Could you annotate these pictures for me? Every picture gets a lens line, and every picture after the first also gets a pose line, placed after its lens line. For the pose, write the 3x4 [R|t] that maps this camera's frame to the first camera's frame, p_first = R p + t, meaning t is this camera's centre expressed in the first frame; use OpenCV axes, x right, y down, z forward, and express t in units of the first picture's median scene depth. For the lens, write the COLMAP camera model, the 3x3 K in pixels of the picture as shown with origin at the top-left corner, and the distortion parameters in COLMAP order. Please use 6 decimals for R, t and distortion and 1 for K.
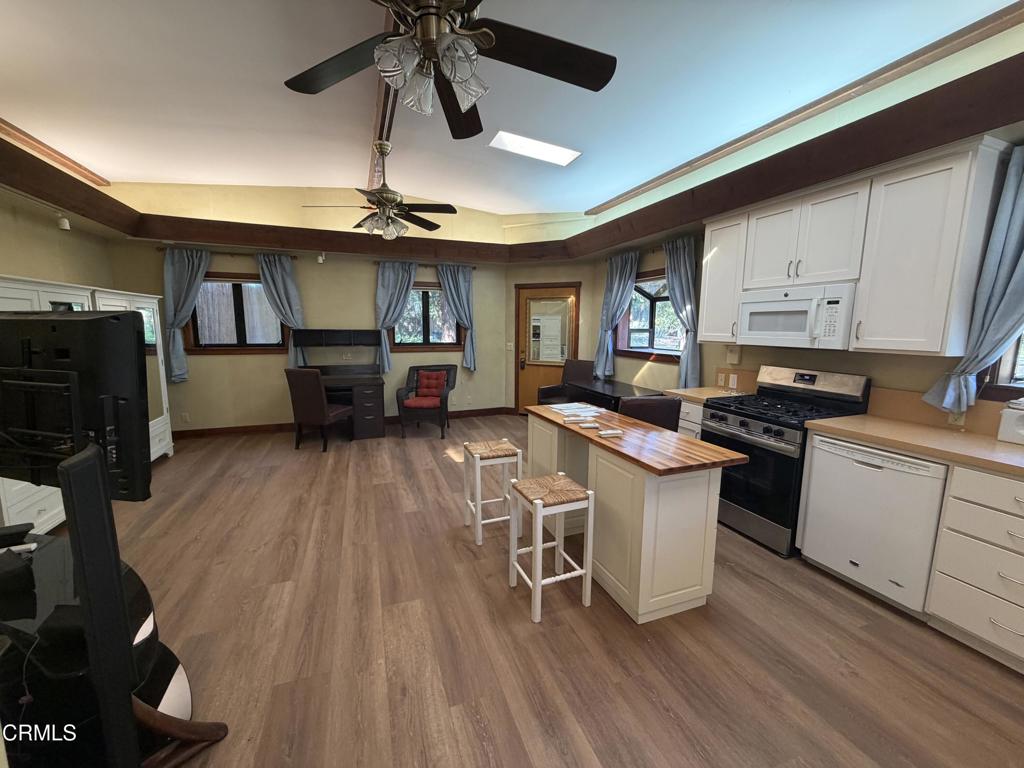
lens RADIAL K [[410.6, 0, 512.5], [0, 410.6, 386.0], [0, 0, 1]] dist [-0.002139, -0.000385]
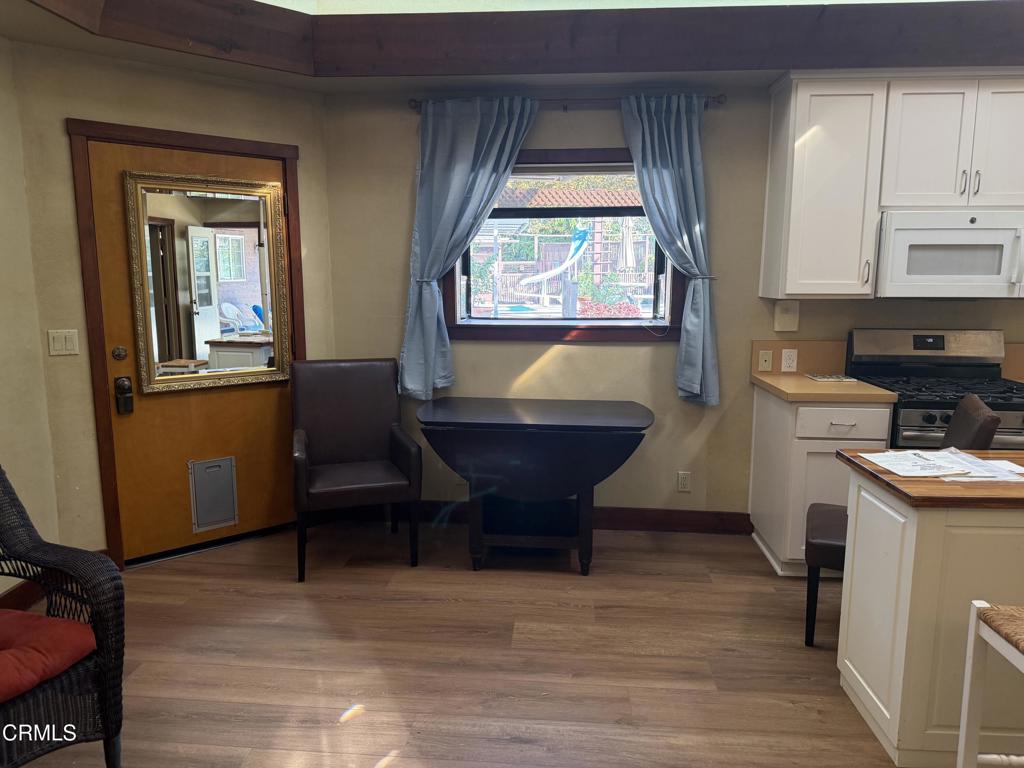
lens RADIAL K [[716.4, 0, 510.5], [0, 716.4, 386.6], [0, 0, 1]] dist [0.038401, -0.045983]
pose [[0.416325, -0.144548, 0.897652, -0.444025], [0.133178, 0.986328, 0.097061, -0.100127], [-0.899409, 0.079138, 0.429883, 0.705123]]
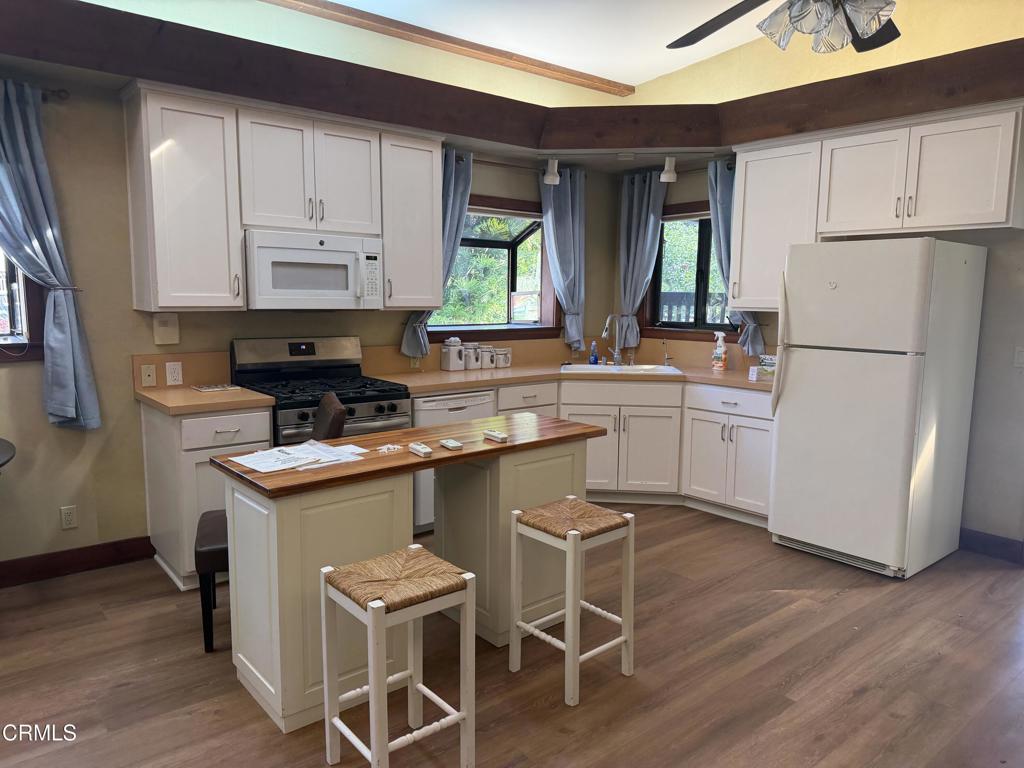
lens RADIAL K [[716.4, 0, 519.9], [0, 716.4, 390.7], [0, 0, 1]] dist [0.038401, -0.045983]
pose [[-0.332106, -0.142492, 0.932417, -0.459771], [0.120795, 0.973959, 0.191865, -0.097581], [-0.935475, 0.176351, -0.306246, 0.658913]]
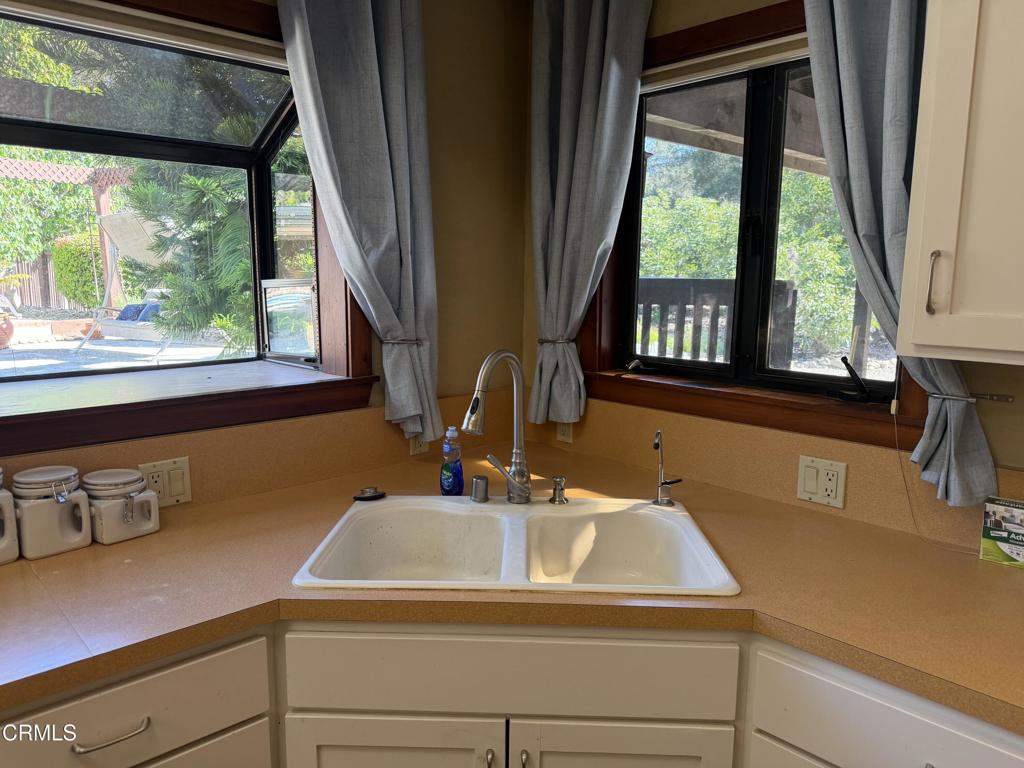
lens RADIAL K [[716.4, 0, 528.9], [0, 716.4, 385.1], [0, 0, 1]] dist [0.038401, -0.045983]
pose [[-0.401385, -0.152639, 0.903101, 0.196094], [0.116760, 0.969444, 0.215746, -0.043223], [-0.908437, 0.192043, -0.371298, 0.295415]]
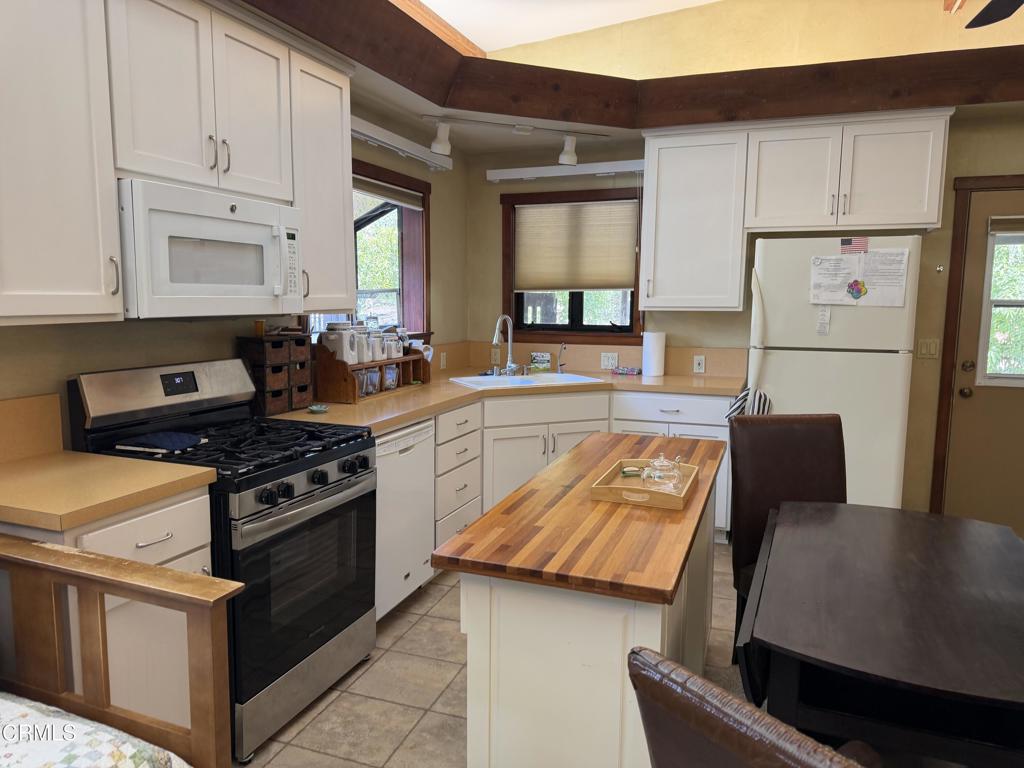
lens RADIAL K [[716.4, 0, 506.7], [0, 716.4, 386.3], [0, 0, 1]] dist [0.038401, -0.045983]
pose [[-0.753972, -0.095040, 0.649995, -0.086868], [0.081116, 0.968436, 0.235693, -0.114370], [-0.651879, 0.230431, -0.722465, 0.856485]]
